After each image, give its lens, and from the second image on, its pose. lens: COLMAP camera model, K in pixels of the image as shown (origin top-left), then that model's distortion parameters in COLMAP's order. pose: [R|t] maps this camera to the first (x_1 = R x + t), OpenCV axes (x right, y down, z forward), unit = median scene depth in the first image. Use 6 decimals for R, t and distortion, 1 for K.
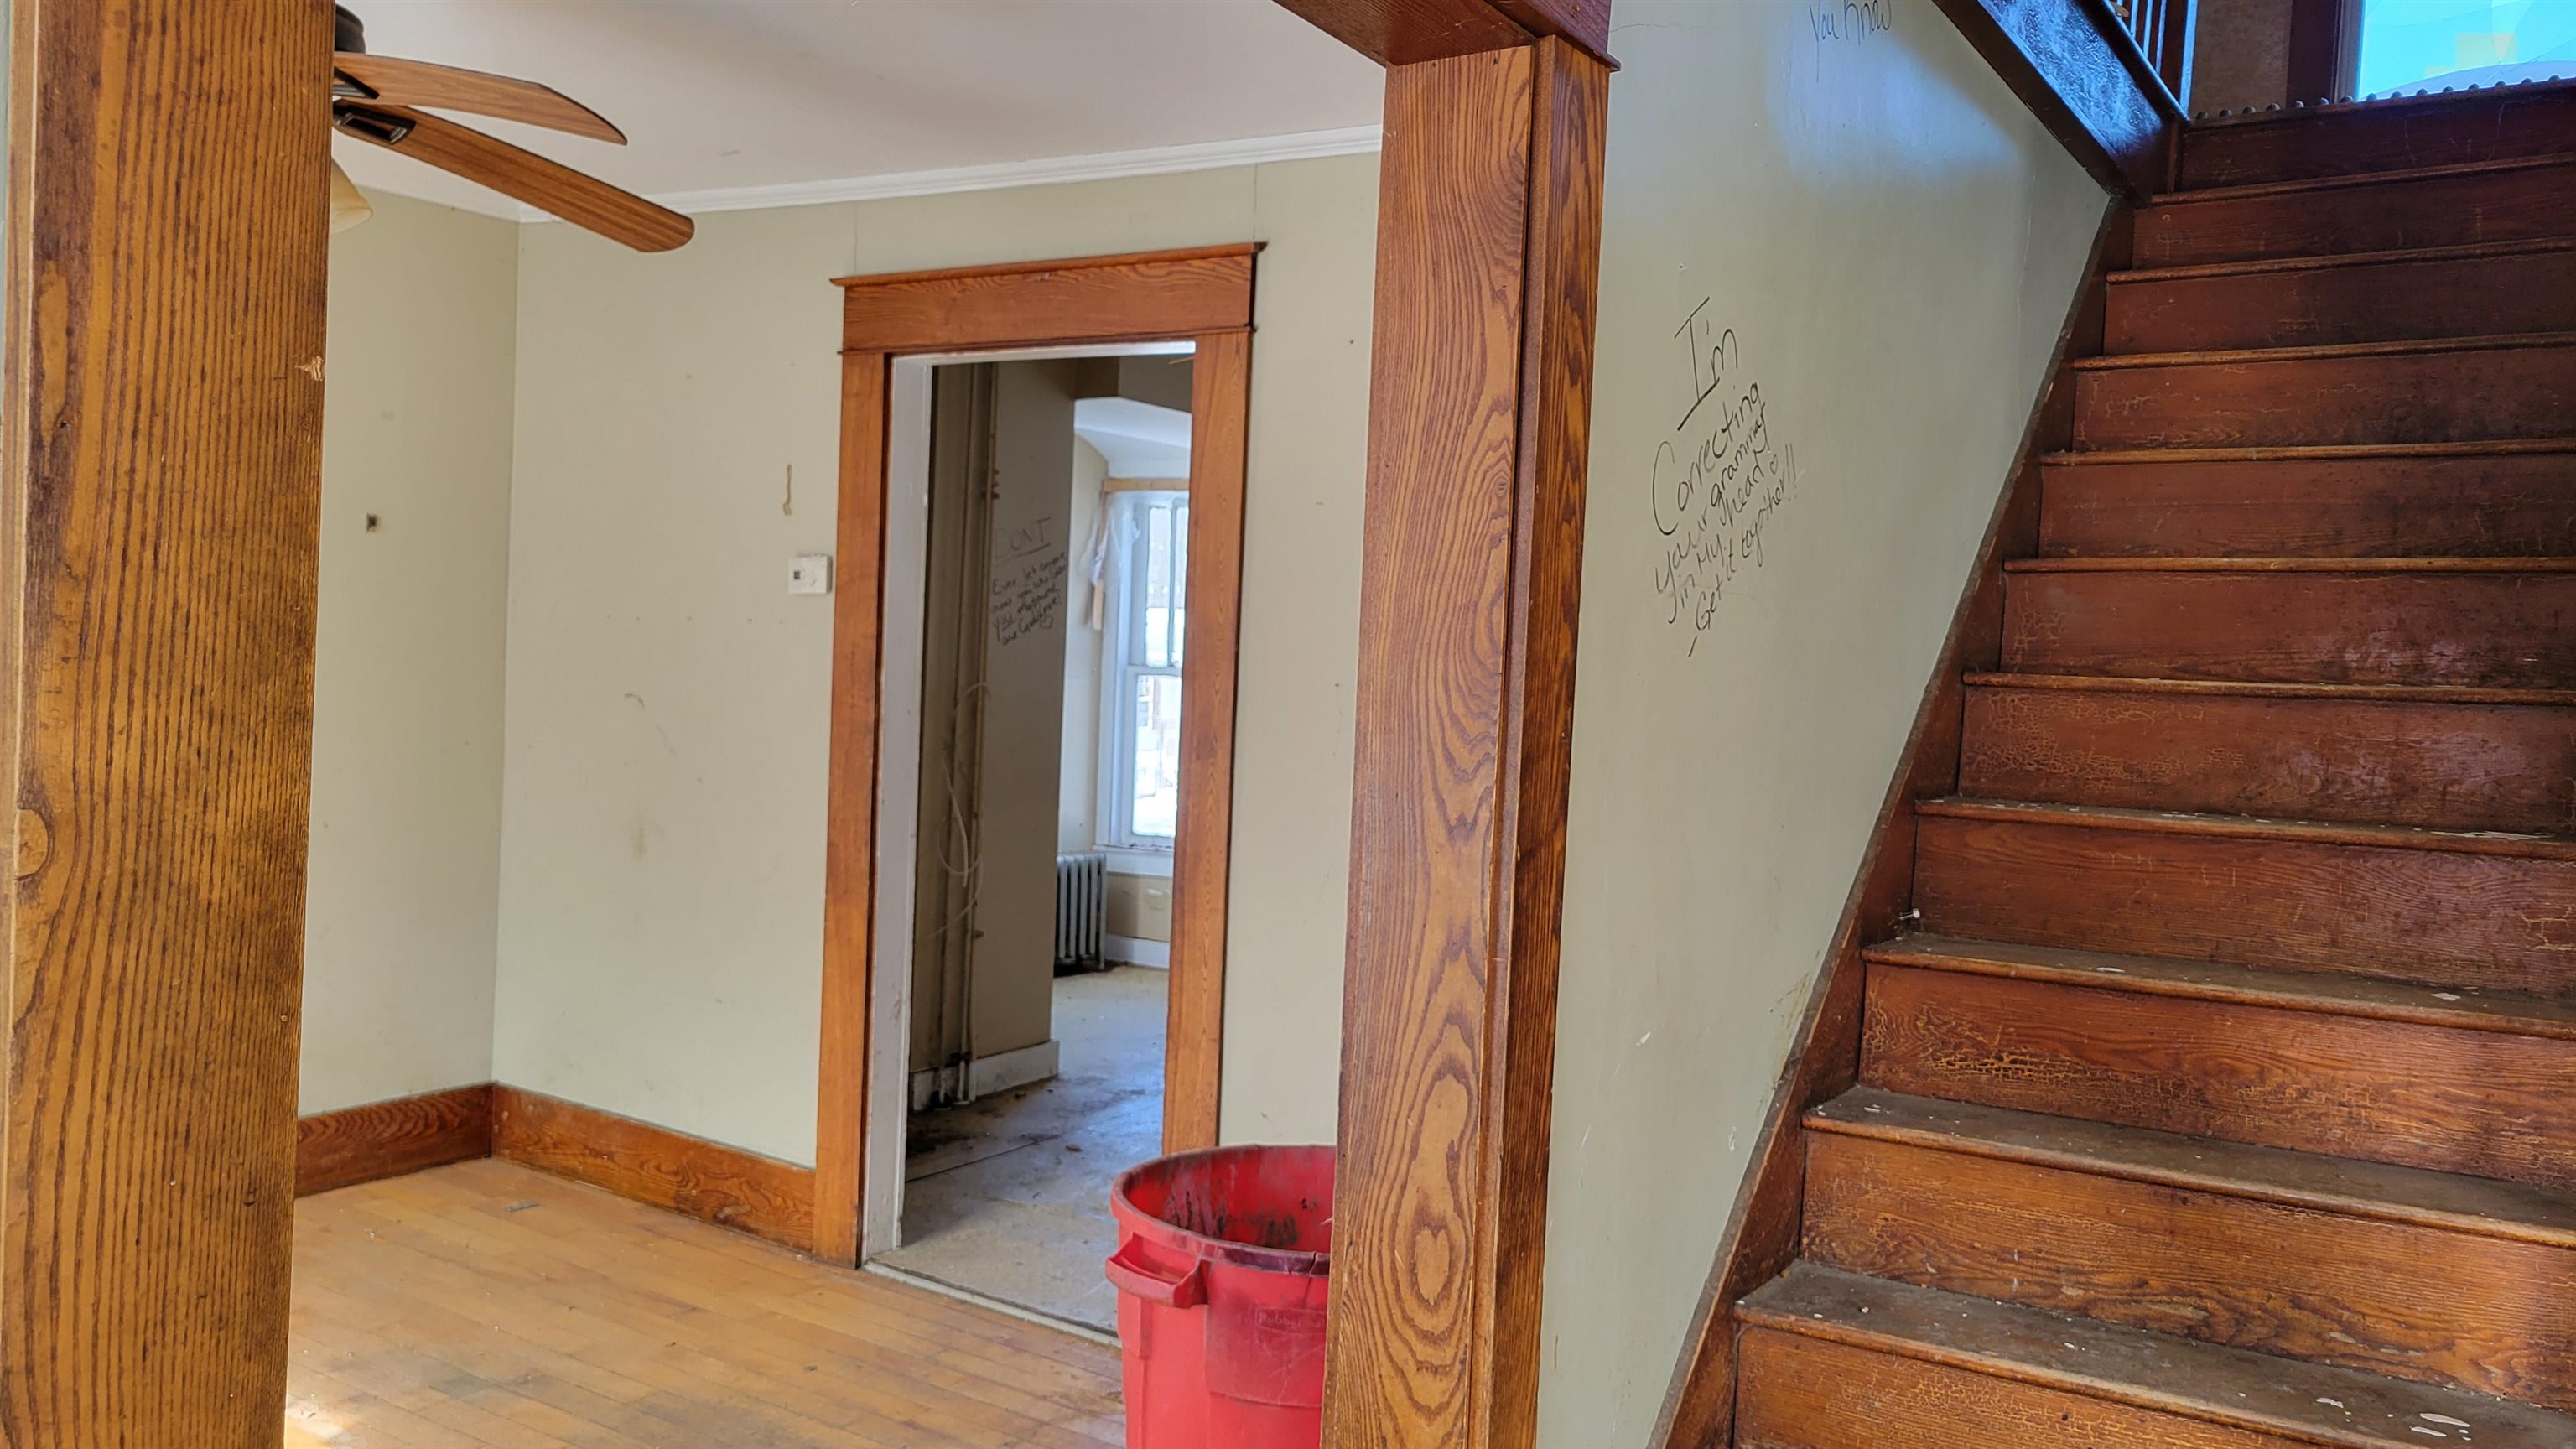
lens RADIAL K [[1950.1, 0, 1289.8], [0, 1950.1, 741.3], [0, 0, 1]] dist [0.047885, -0.027909]
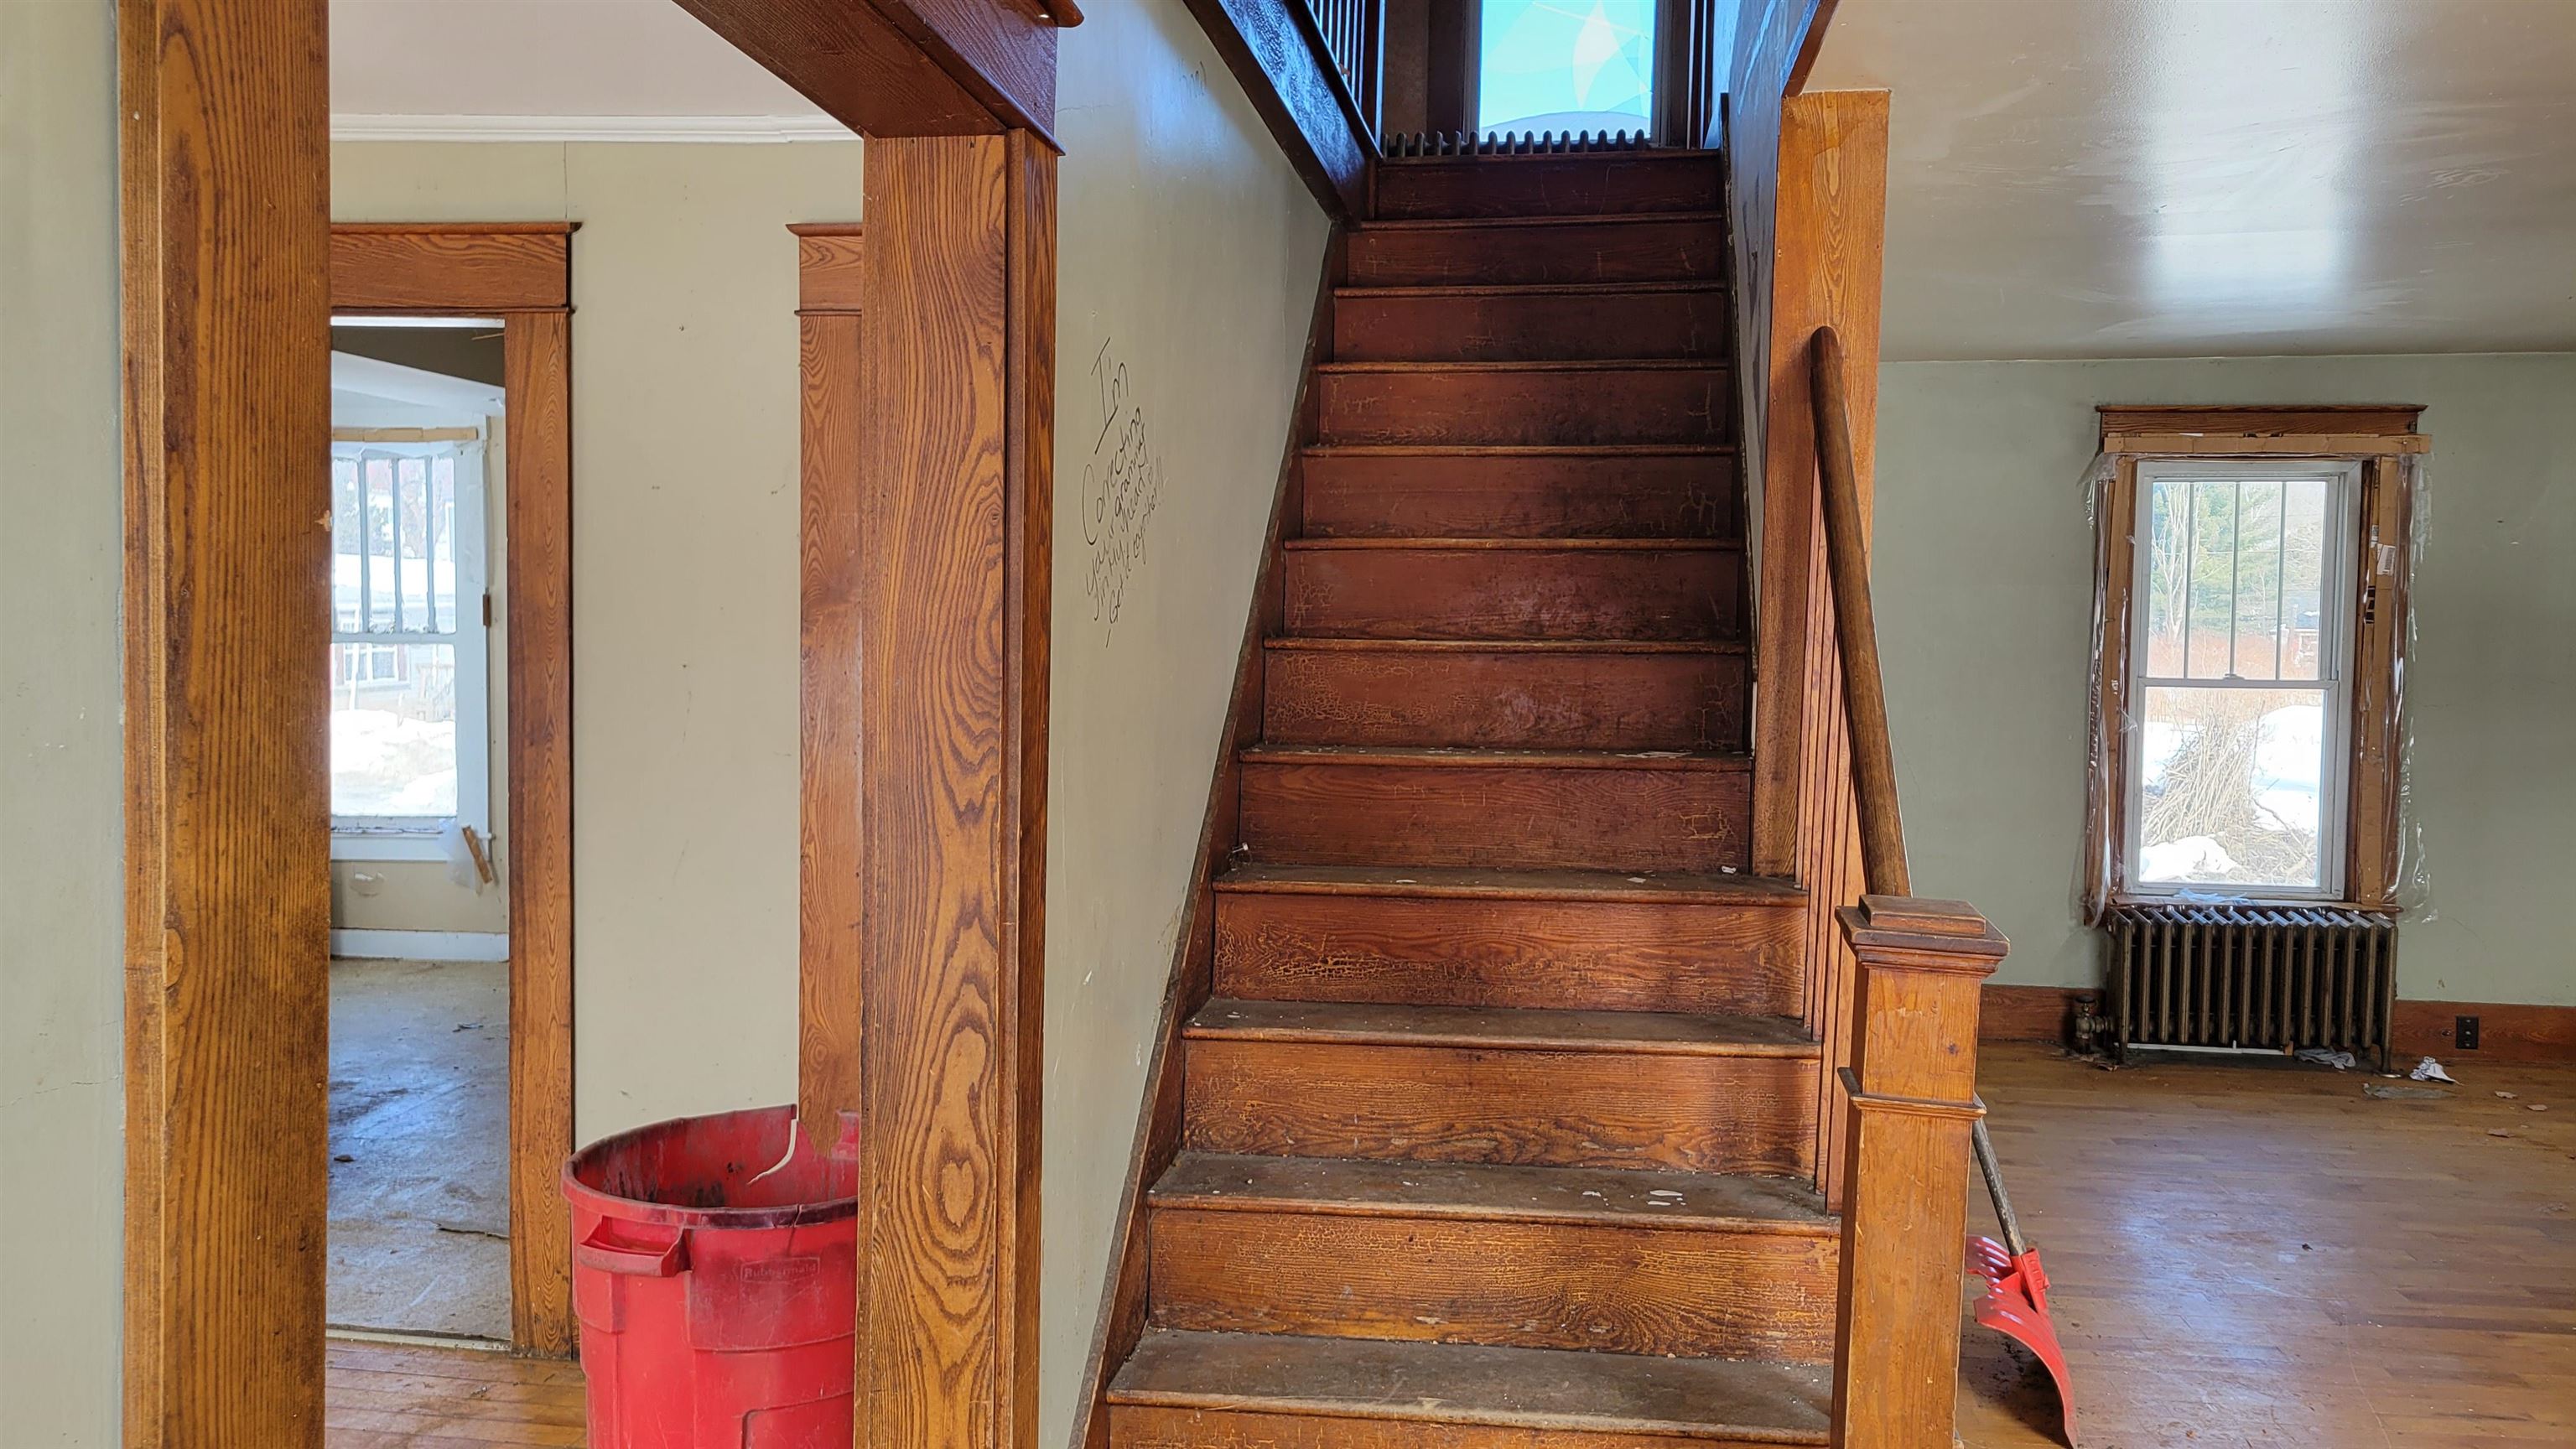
lens RADIAL K [[1950.1, 0, 1289.8], [0, 1950.1, 741.3], [0, 0, 1]] dist [0.047885, -0.027909]
pose [[0.911653, -0.055476, 0.407200, -0.165150], [0.041573, 0.998213, 0.042919, -0.031455], [-0.408853, -0.022198, 0.912330, -0.101003]]
